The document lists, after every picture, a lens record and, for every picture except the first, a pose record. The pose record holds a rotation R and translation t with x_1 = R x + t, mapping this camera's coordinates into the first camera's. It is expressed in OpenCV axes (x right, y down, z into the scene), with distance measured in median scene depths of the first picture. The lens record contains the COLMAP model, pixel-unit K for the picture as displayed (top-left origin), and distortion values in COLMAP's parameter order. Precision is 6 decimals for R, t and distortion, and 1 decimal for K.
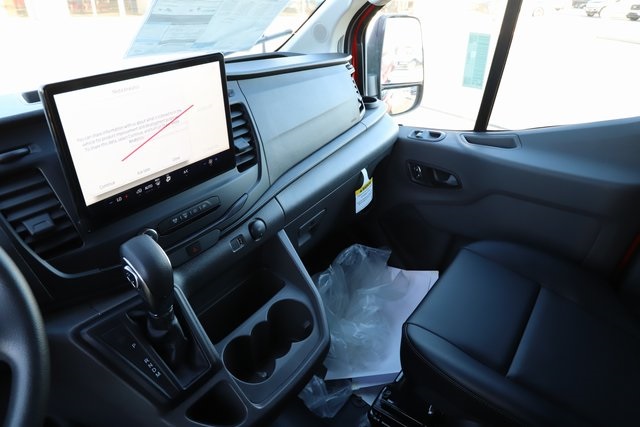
lens RADIAL K [[435.8, 0, 320.0], [0, 435.8, 213.5], [0, 0, 1]] dist [-0.126837, 0.079848]
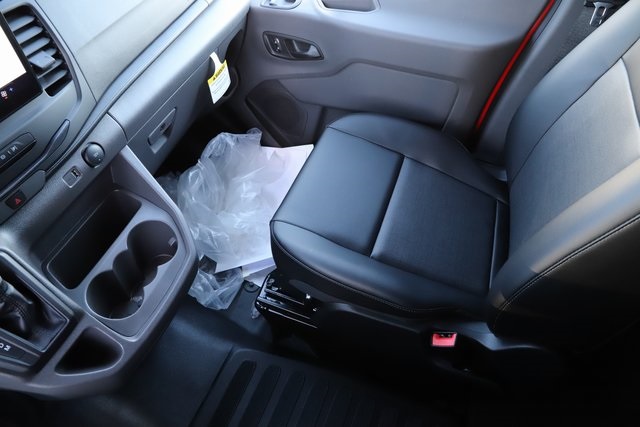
lens RADIAL K [[435.8, 0, 320.0], [0, 435.8, 213.5], [0, 0, 1]] dist [-0.126837, 0.079848]
pose [[0.963542, -0.186575, 0.191771, 0.092513], [0.113340, 0.933892, 0.339117, -0.074043], [-0.242364, -0.305019, 0.920990, 0.037775]]
